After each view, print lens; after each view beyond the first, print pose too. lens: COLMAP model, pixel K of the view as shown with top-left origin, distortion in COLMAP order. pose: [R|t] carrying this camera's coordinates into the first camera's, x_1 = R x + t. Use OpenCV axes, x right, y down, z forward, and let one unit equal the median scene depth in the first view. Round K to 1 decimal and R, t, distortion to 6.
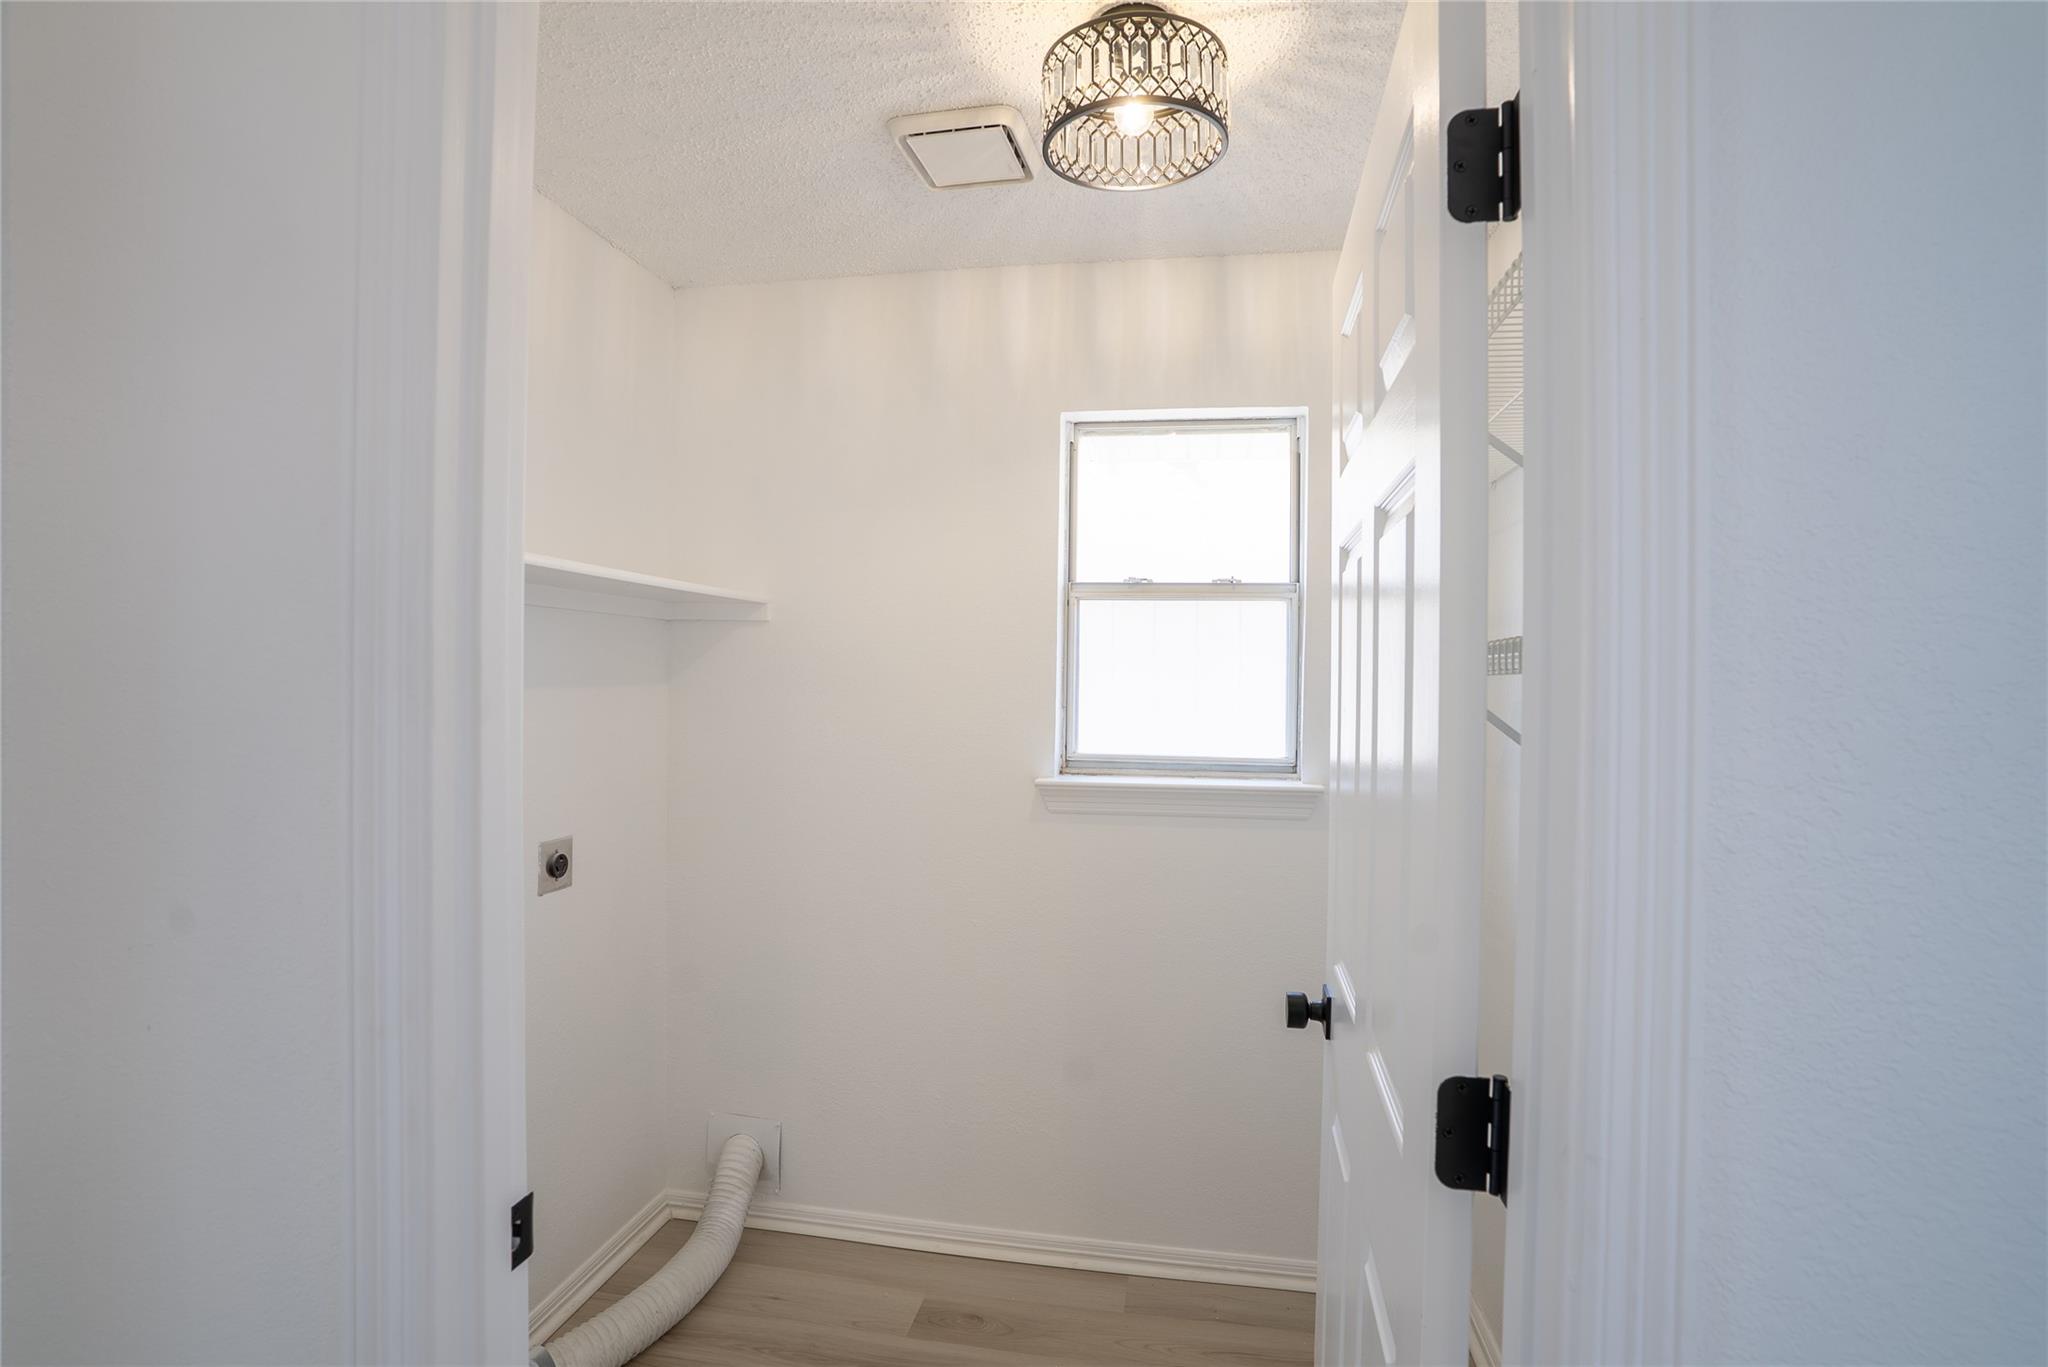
lens RADIAL K [[1019.7, 0, 1015.9], [0, 1019.7, 681.7], [0, 0, 1]] dist [-0.073428, 0.032602]
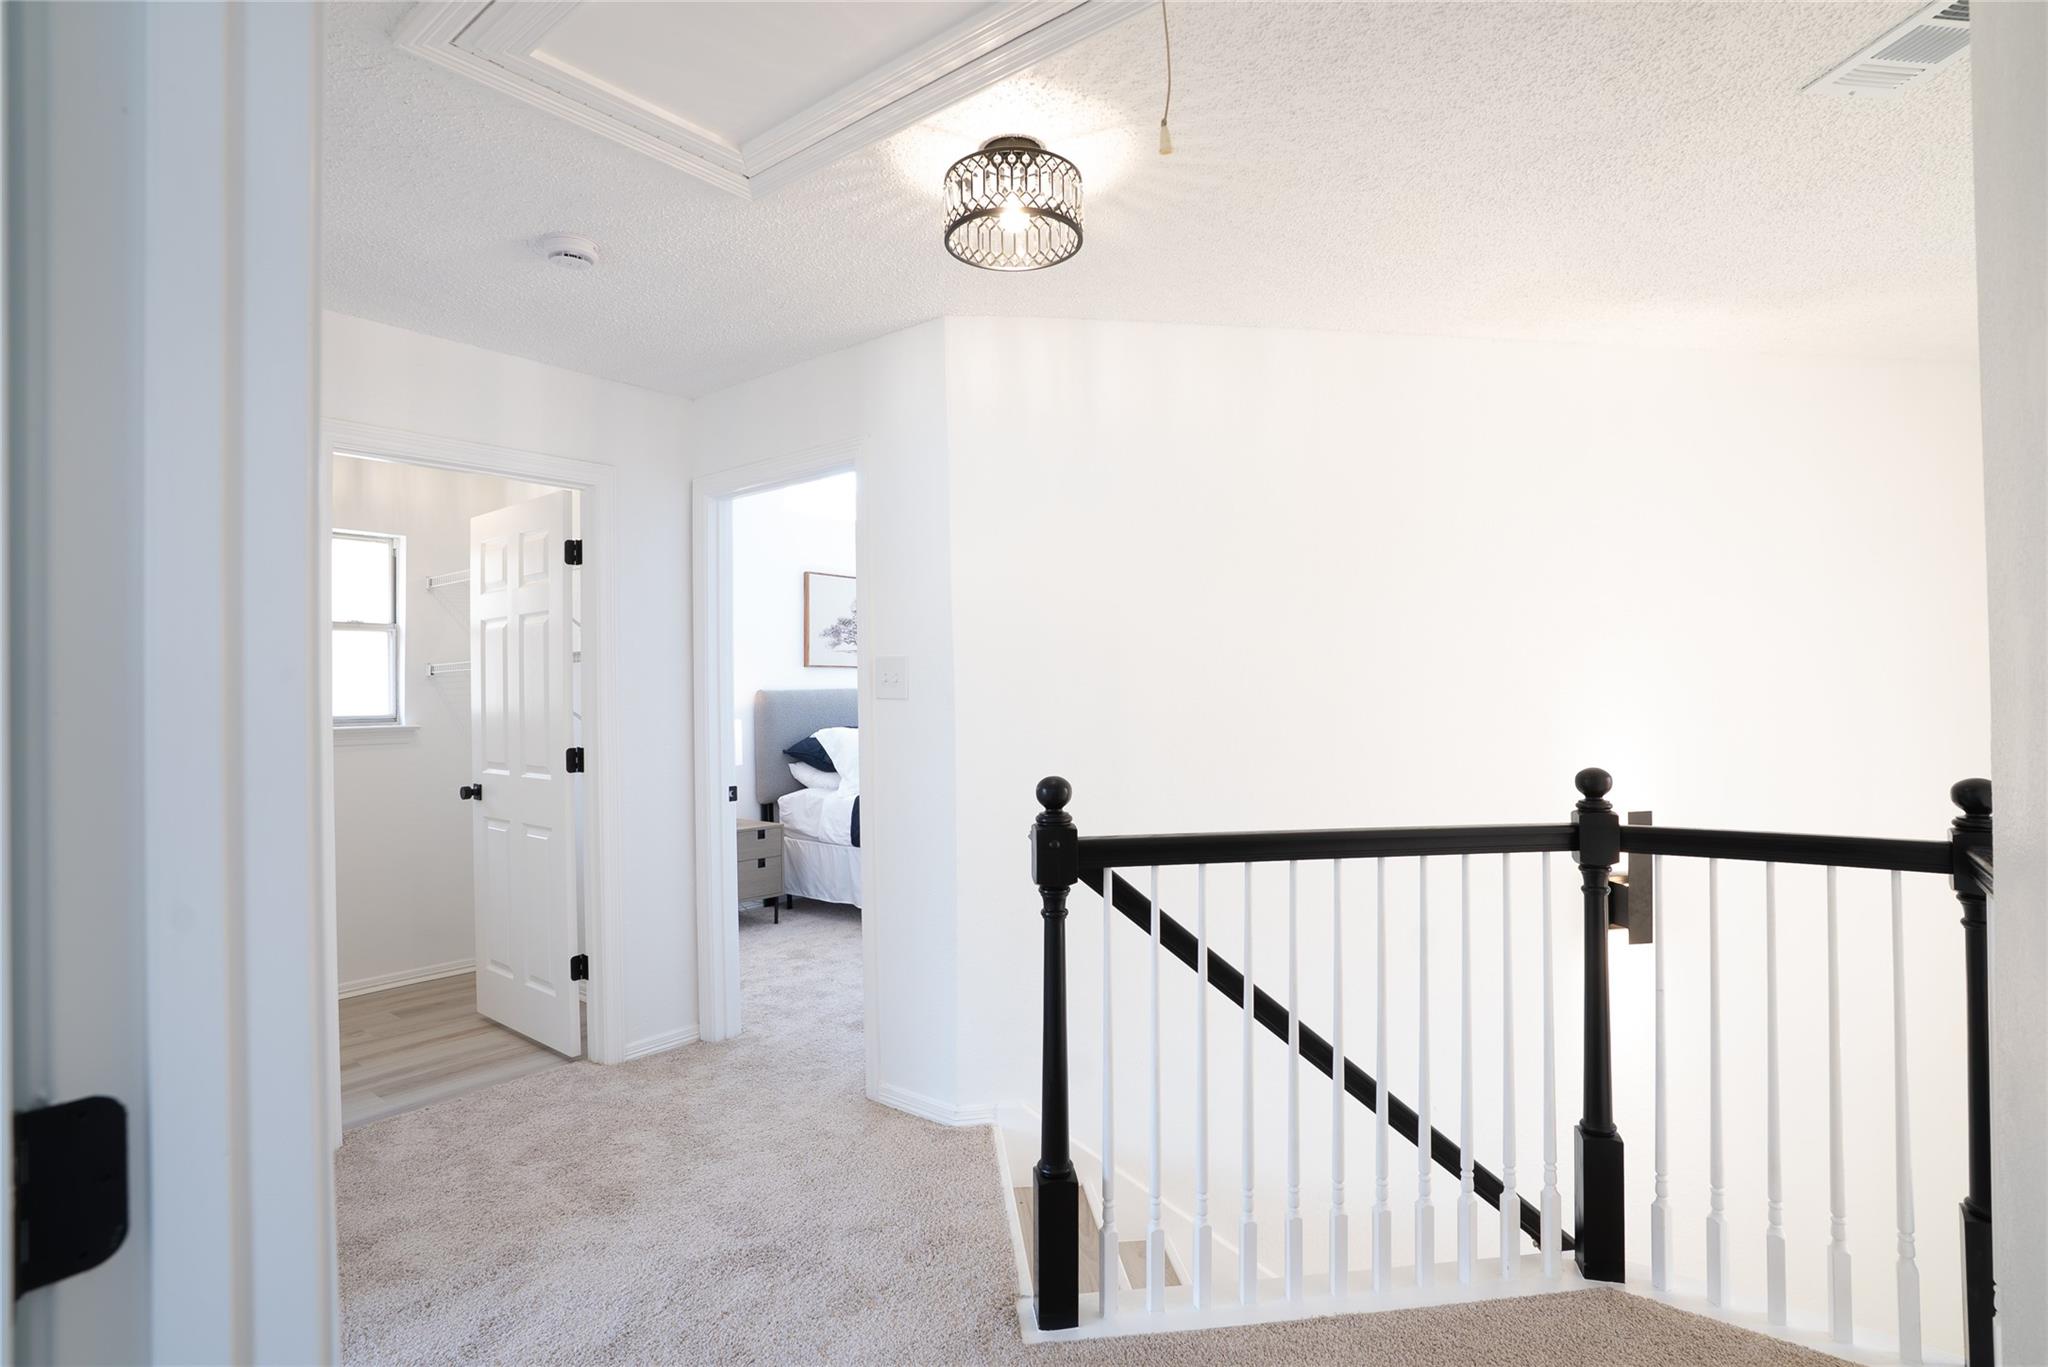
lens RADIAL K [[1019.7, 0, 1037.4], [0, 1019.7, 671.1], [0, 0, 1]] dist [-0.073428, 0.032602]
pose [[0.454206, -0.002583, 0.890893, -0.860818], [0.024490, 0.999654, -0.009587, 0.042289], [-0.890560, 0.026172, 0.454112, -0.962281]]
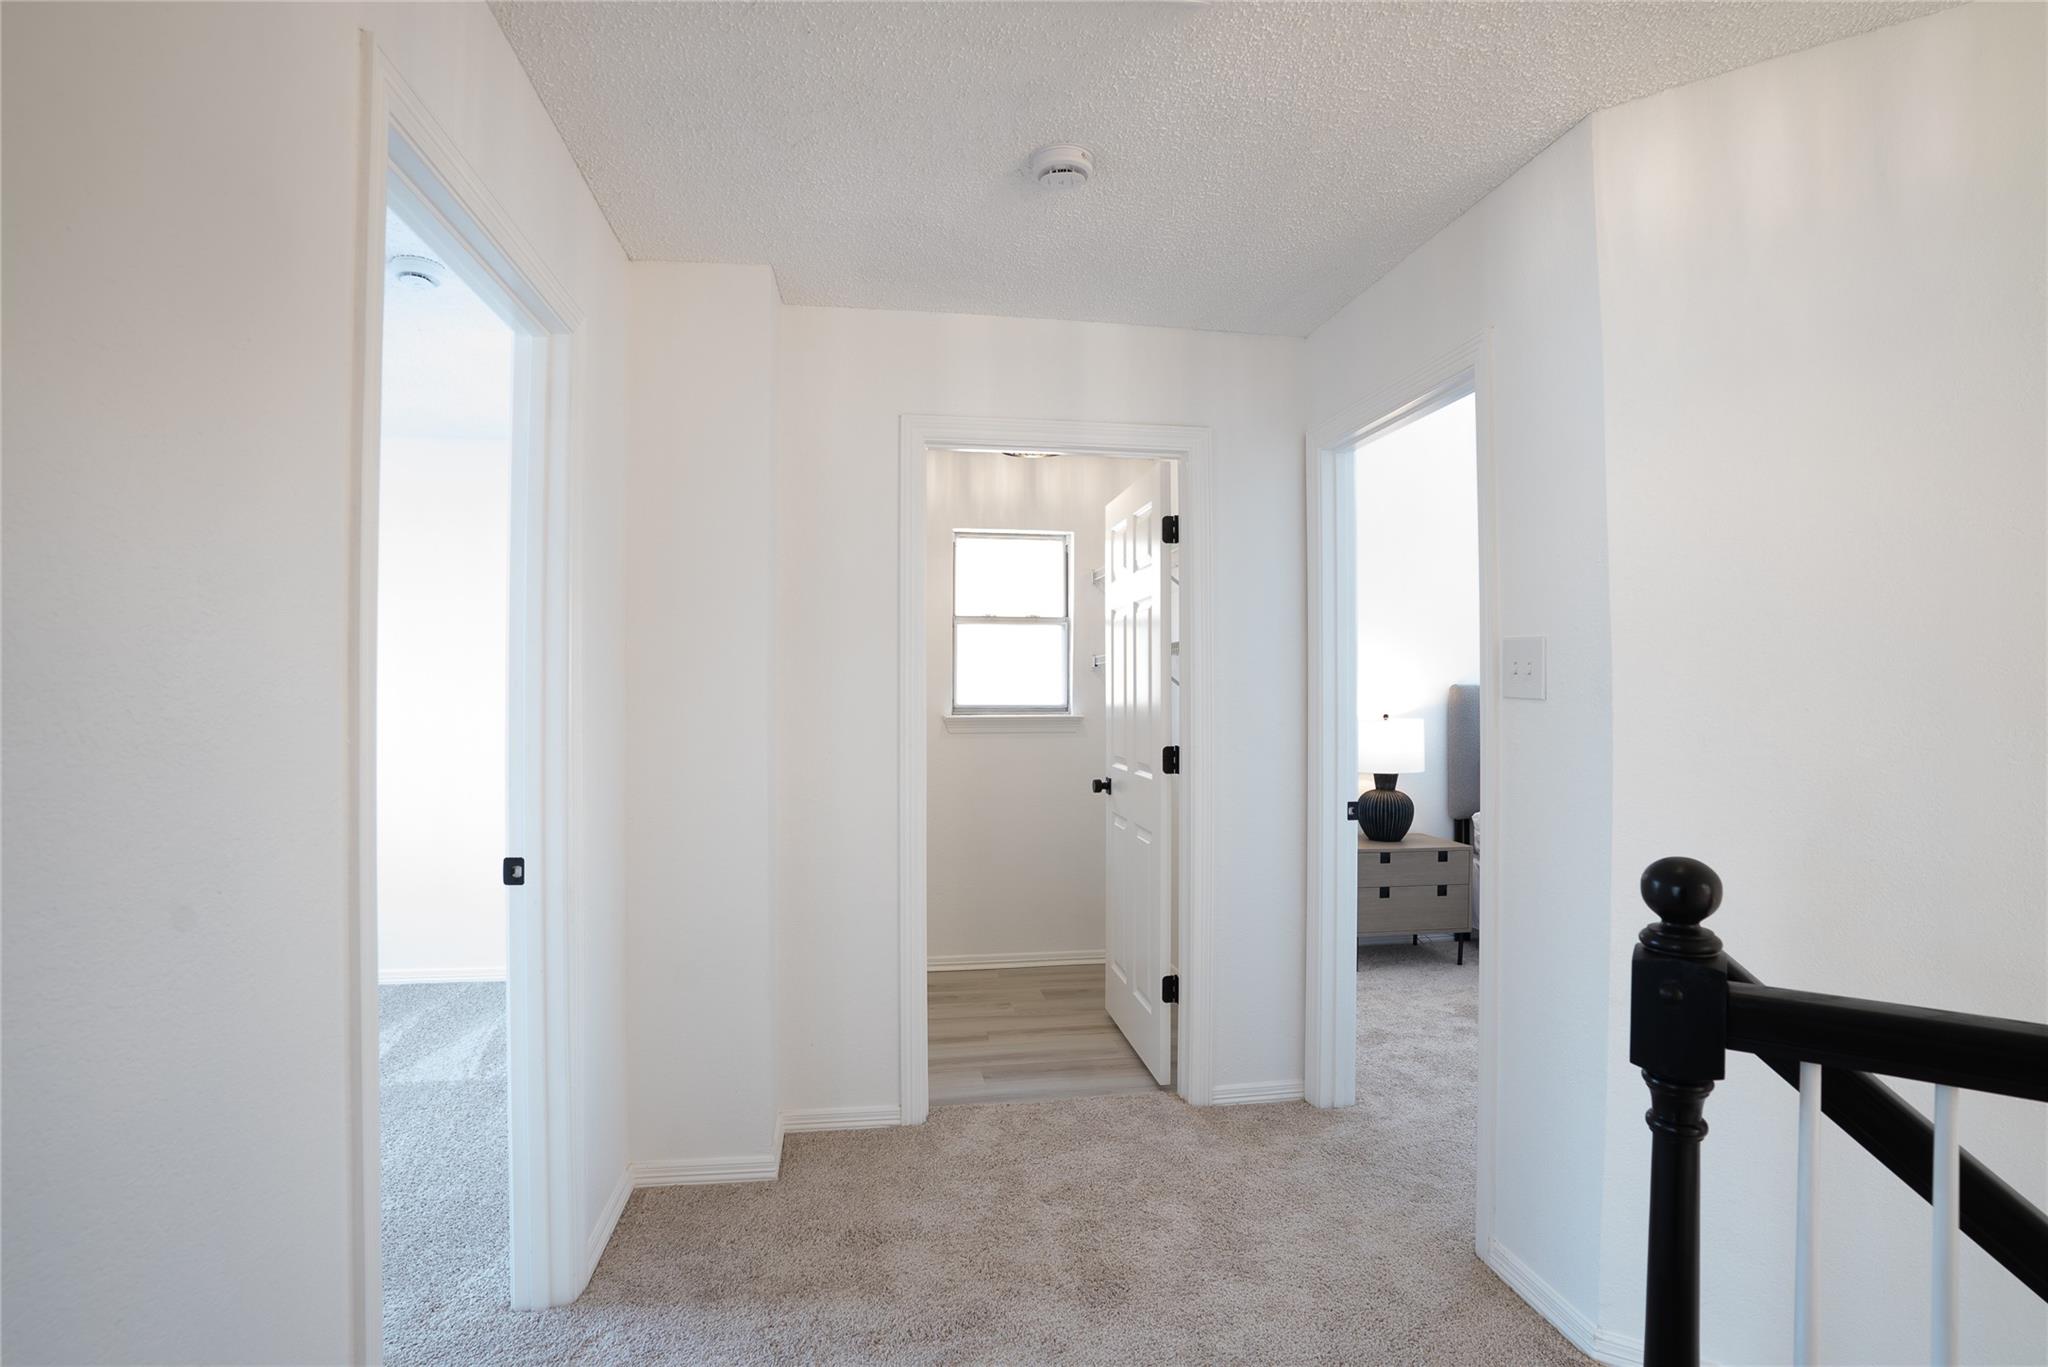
lens RADIAL K [[1019.7, 0, 1022.7], [0, 1019.7, 679.0], [0, 0, 1]] dist [-0.073428, 0.032602]
pose [[0.941417, -0.009054, 0.337122, -0.494246], [0.013370, 0.999856, -0.010481, 0.046669], [-0.336979, 0.014374, 0.941403, -0.889803]]
